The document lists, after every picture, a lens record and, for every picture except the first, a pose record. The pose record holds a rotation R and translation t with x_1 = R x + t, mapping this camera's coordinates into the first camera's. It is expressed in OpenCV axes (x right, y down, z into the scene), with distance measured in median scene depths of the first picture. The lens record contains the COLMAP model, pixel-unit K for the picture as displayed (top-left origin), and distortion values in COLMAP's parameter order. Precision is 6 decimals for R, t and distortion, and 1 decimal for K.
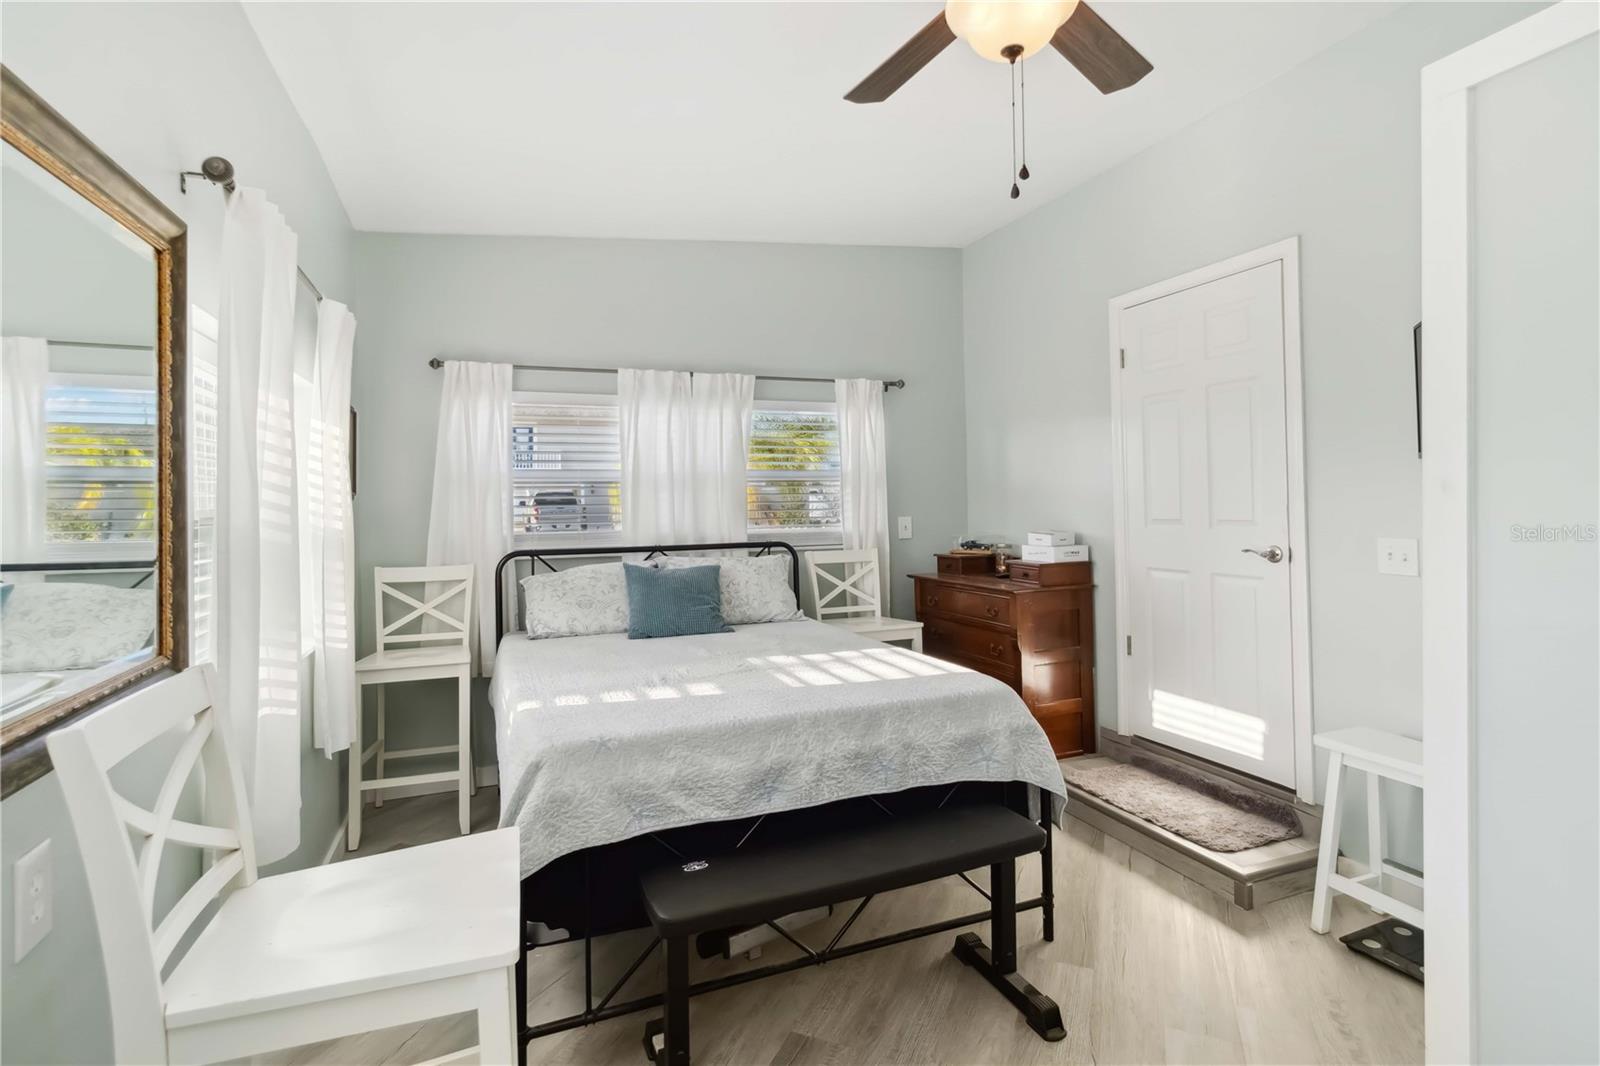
lens RADIAL K [[785.7, 0, 802.8], [0, 785.7, 493.3], [0, 0, 1]] dist [0.002120, 0.000162]
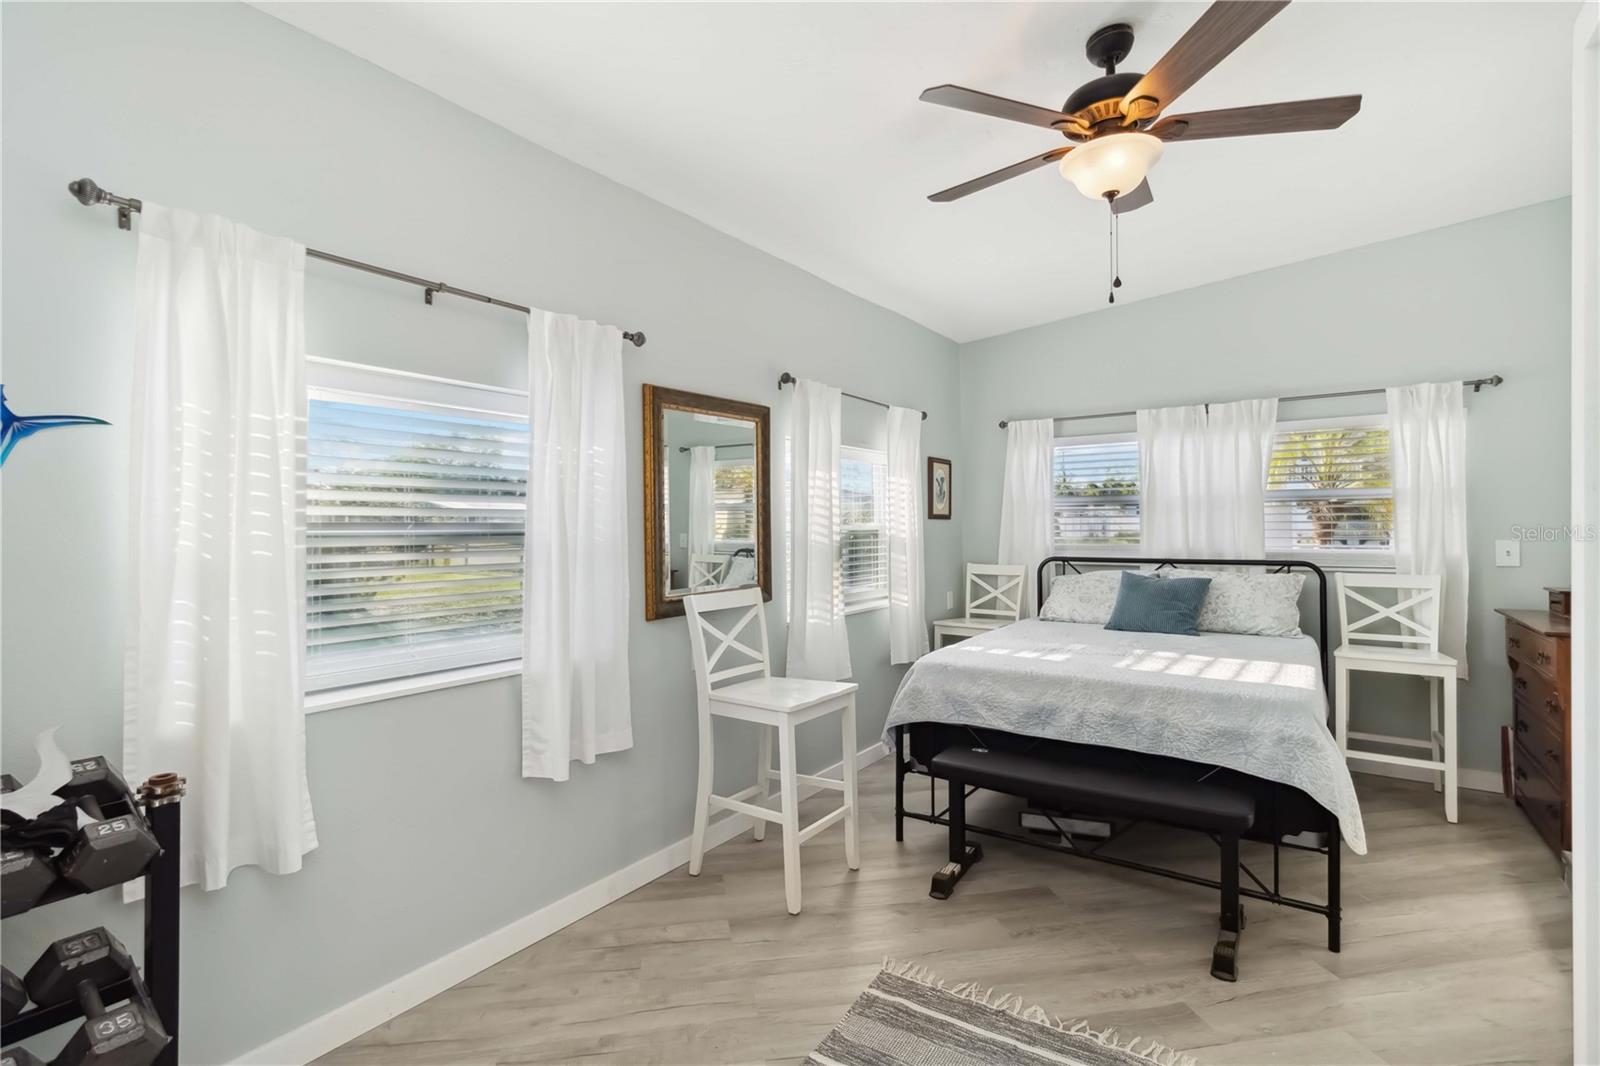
lens RADIAL K [[750.2, 0, 798.7], [0, 750.2, 524.1], [0, 0, 1]] dist [0.003111, 0.000187]
pose [[0.550357, 0.008903, -0.834882, 0.464461], [0.009967, 0.999802, 0.017231, -0.009808], [0.834870, -0.017805, 0.550160, -0.074298]]
